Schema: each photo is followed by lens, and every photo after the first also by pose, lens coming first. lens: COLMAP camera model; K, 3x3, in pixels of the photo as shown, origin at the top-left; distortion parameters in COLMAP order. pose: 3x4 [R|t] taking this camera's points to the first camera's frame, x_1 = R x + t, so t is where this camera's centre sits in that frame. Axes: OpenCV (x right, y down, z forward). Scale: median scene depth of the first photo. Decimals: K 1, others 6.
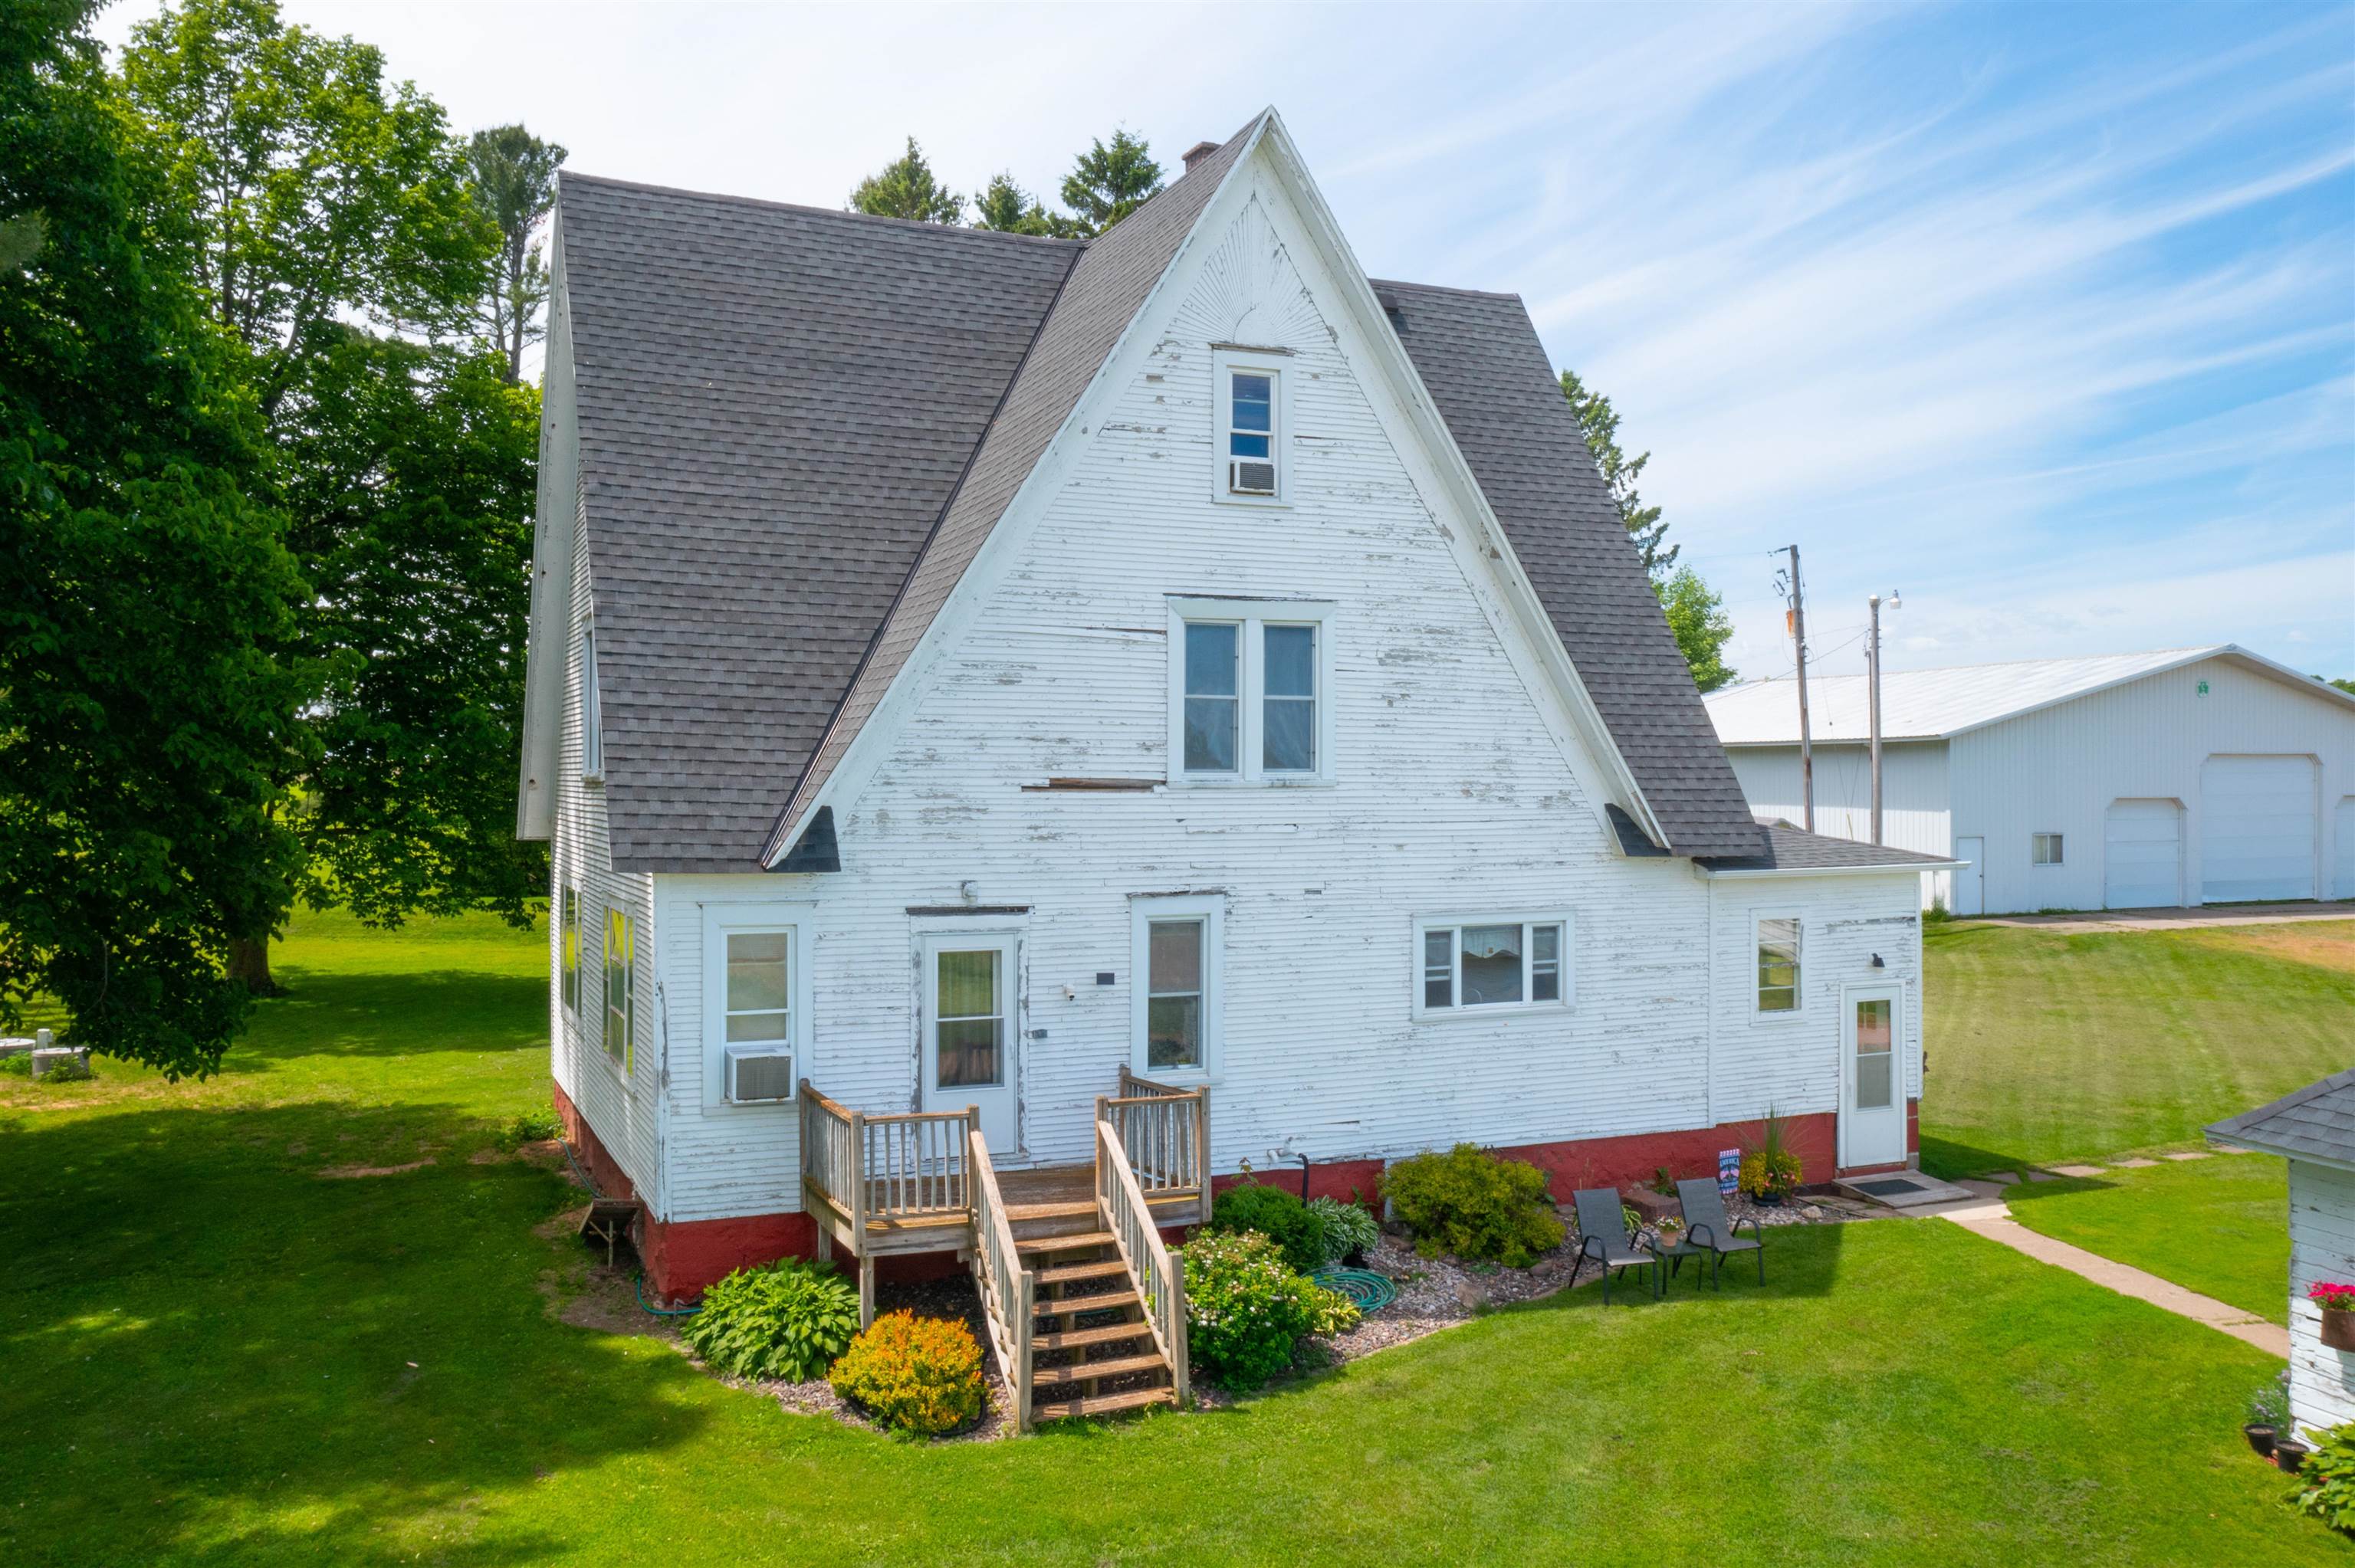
lens RADIAL K [[1846.9, 0, 1191.0], [0, 1846.9, 790.5], [0, 0, 1]] dist [-0.019590, 0.005765]
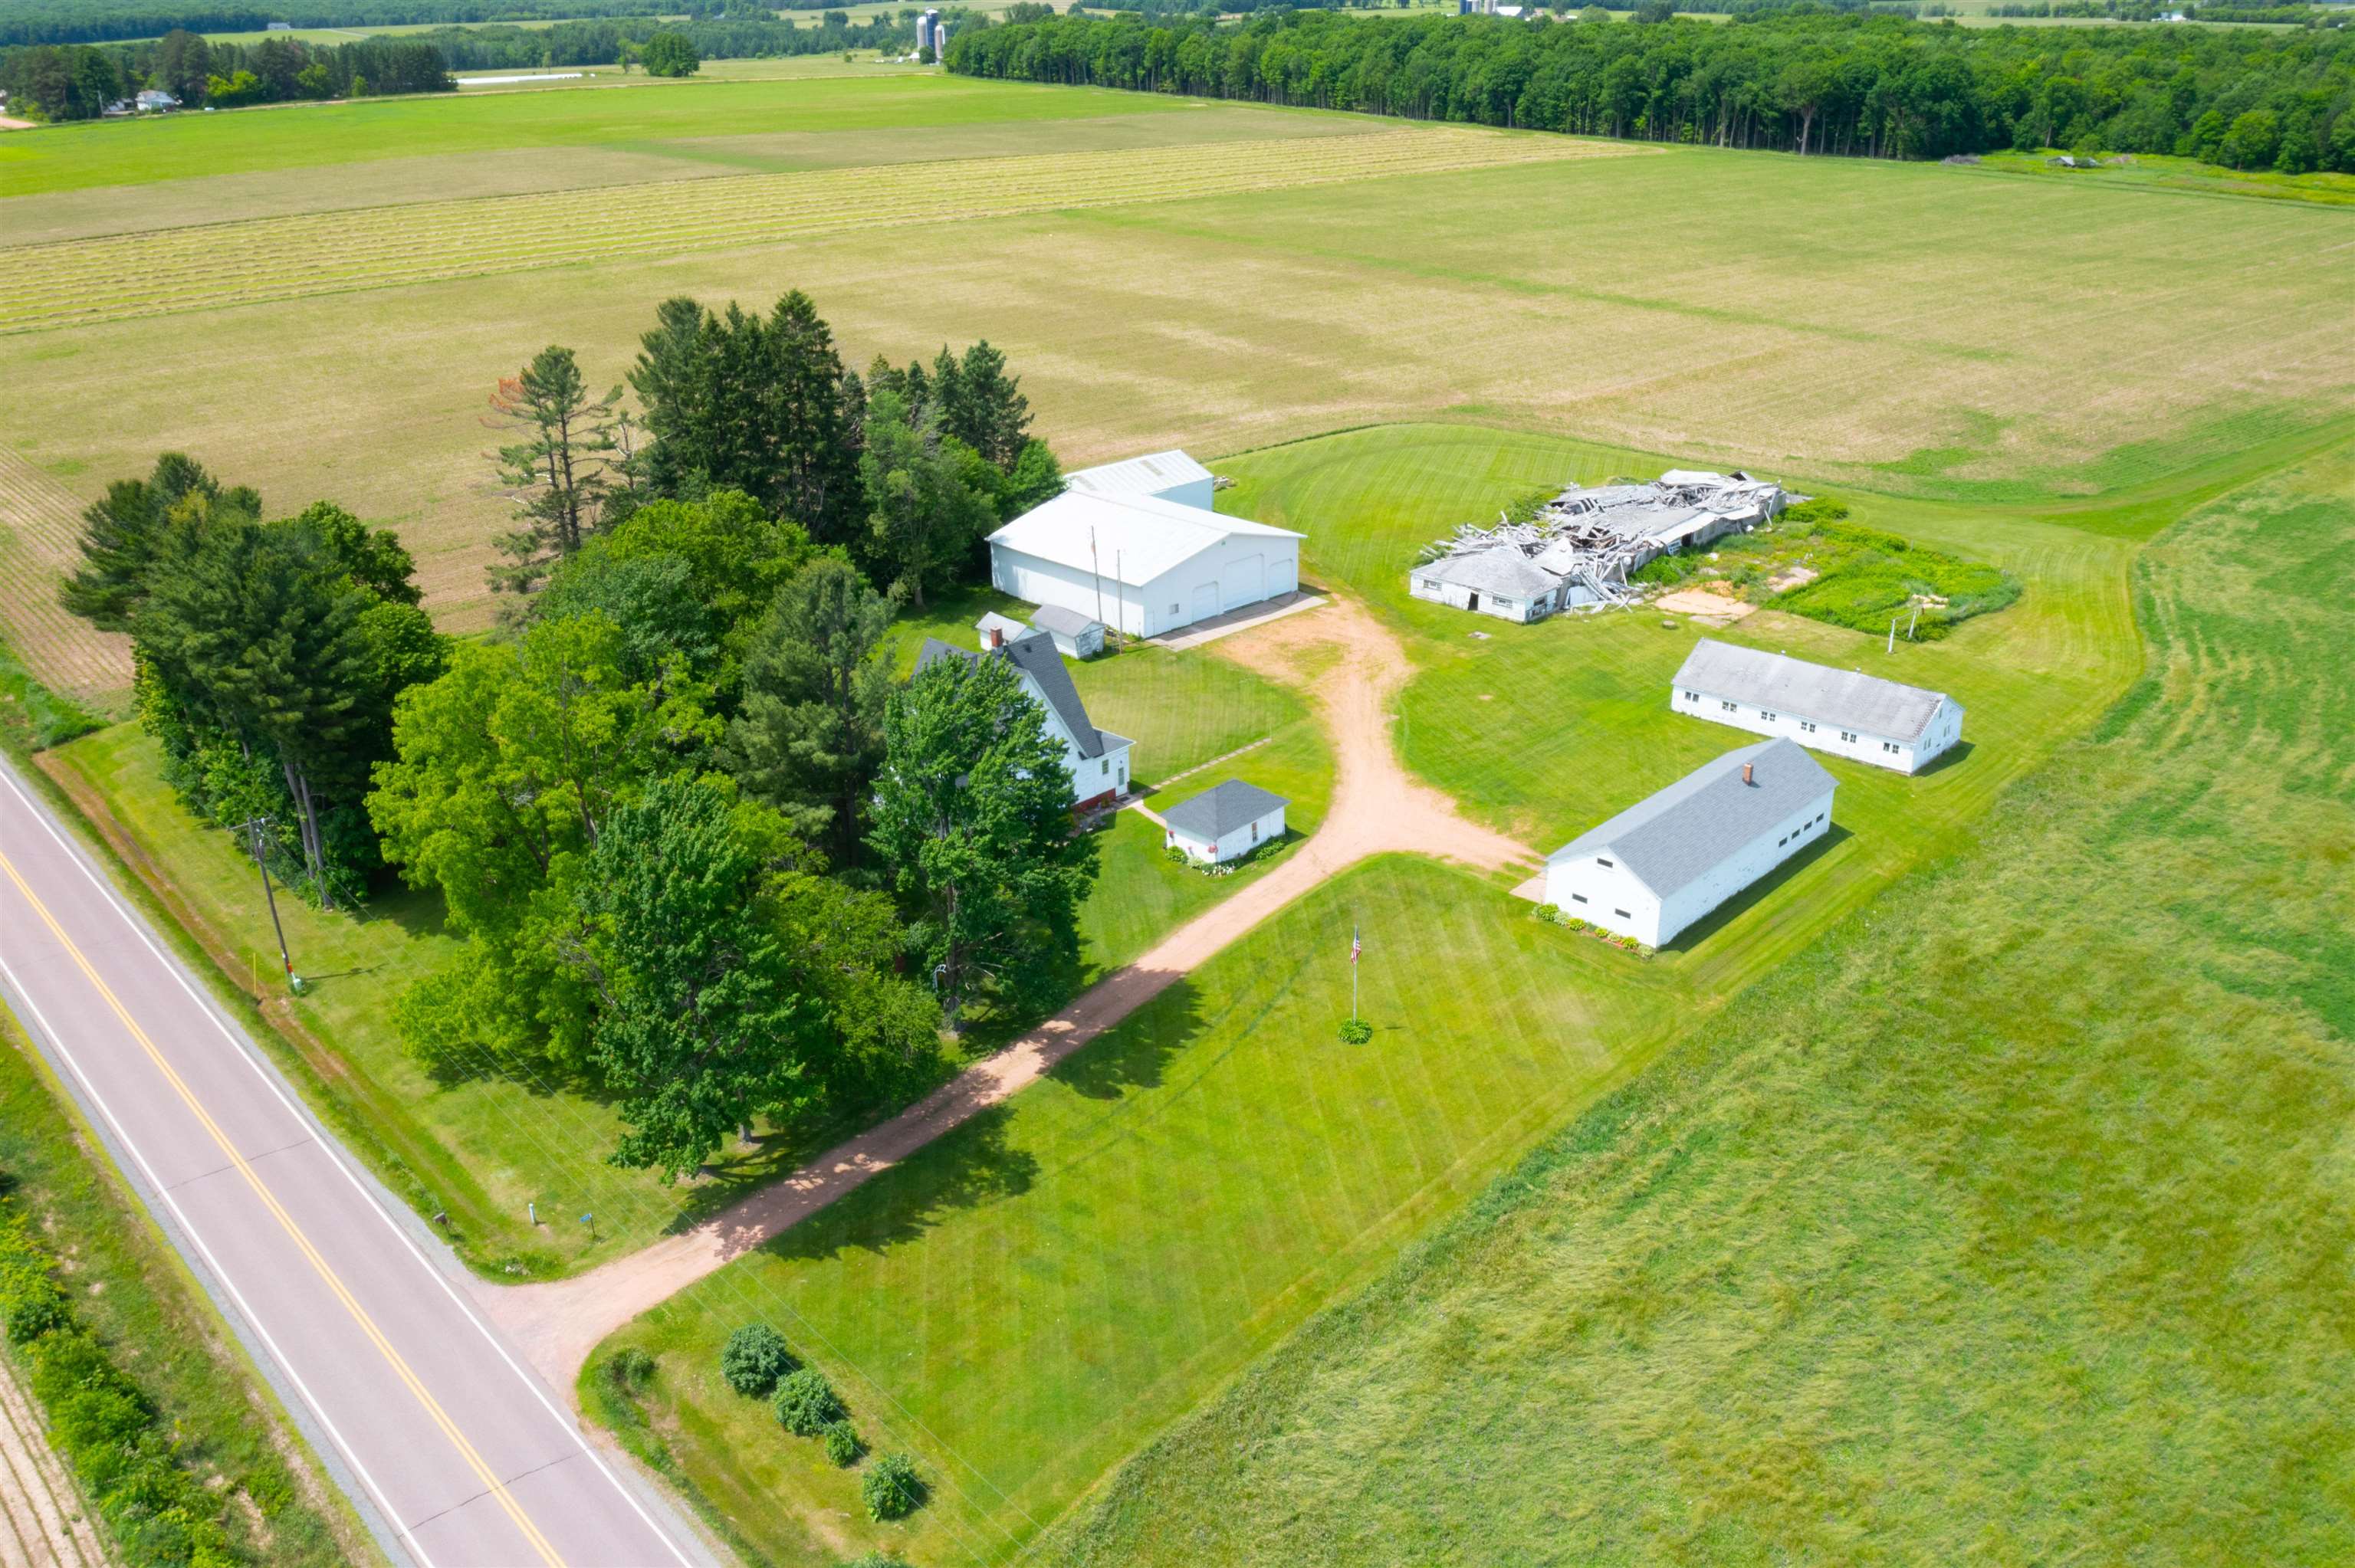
lens RADIAL K [[1846.9, 0, 1175.2], [0, 1846.9, 778.5], [0, 0, 1]] dist [-0.019590, 0.005765]
pose [[0.926007, -0.147707, 0.347409, -0.636949], [0.003416, 0.923516, 0.383544, -0.892290], [-0.377490, -0.353978, 0.855688, -1.724012]]
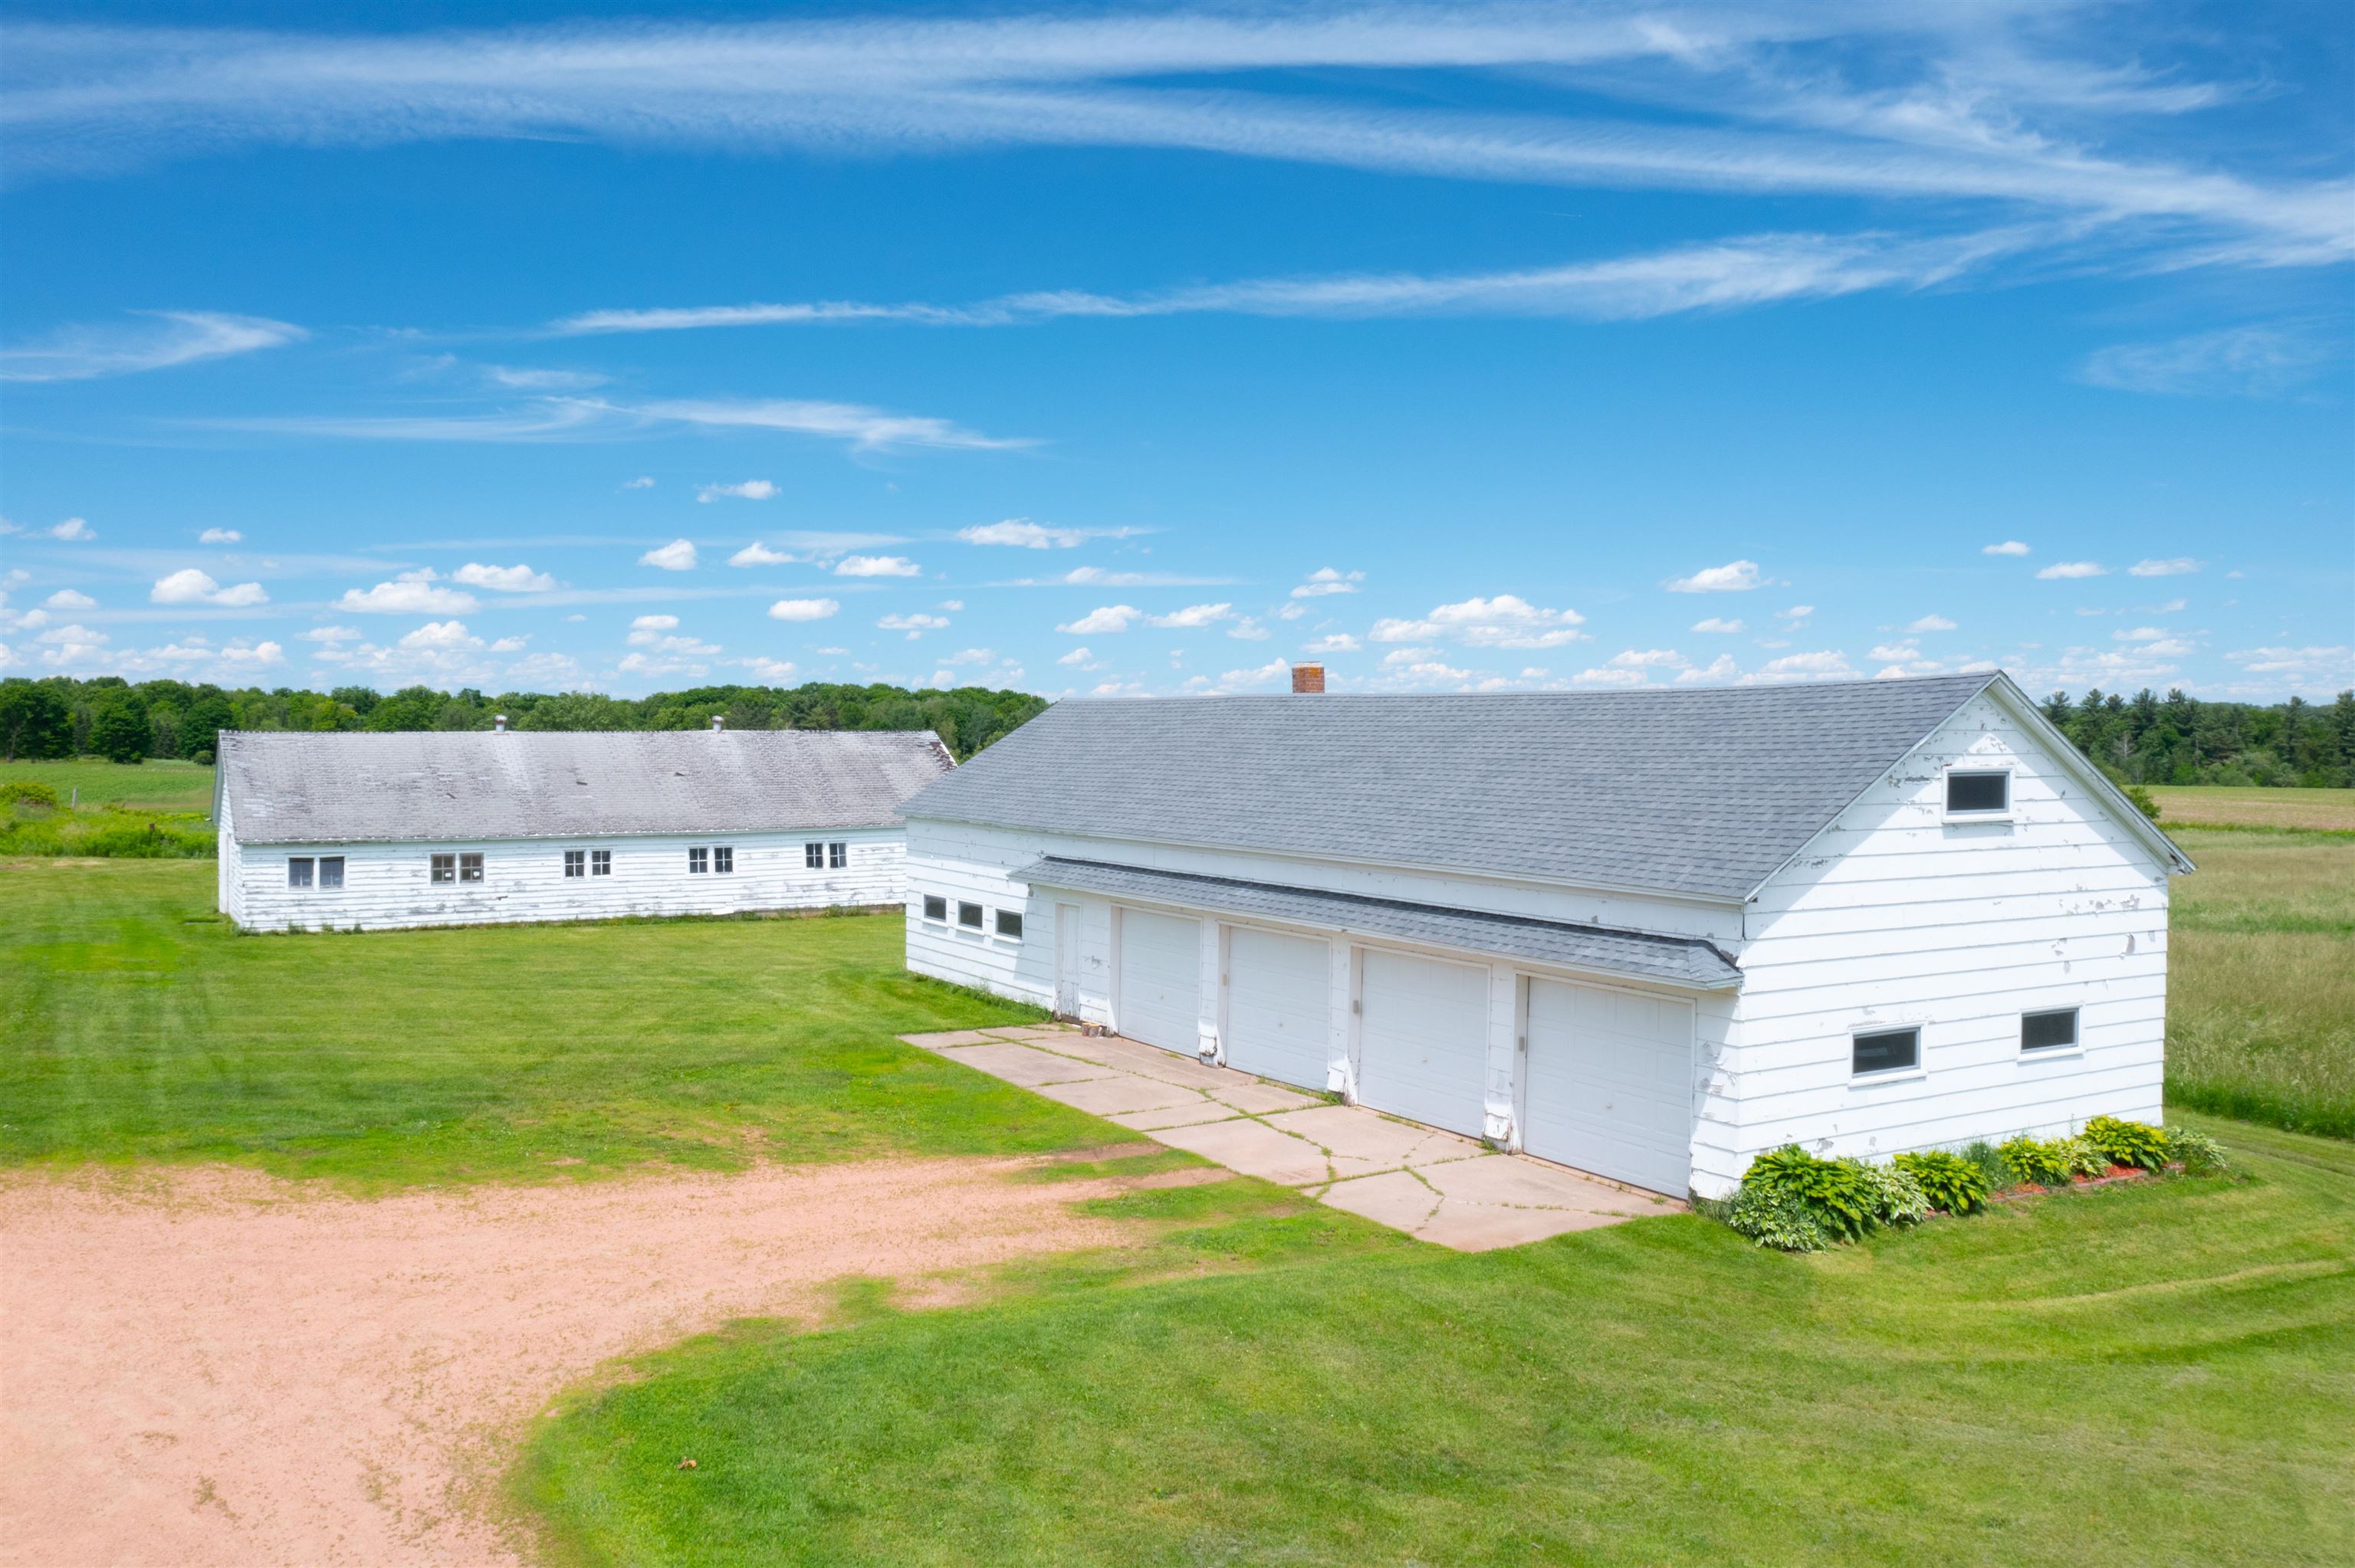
lens RADIAL K [[1846.9, 0, 1178.1], [0, 1846.9, 786.8], [0, 0, 1]] dist [-0.019590, 0.005765]
pose [[-0.127937, -0.007255, 0.991756, 0.168019], [0.003109, 0.999965, 0.007716, 0.014518], [-0.991777, 0.004071, -0.127910, 0.110262]]
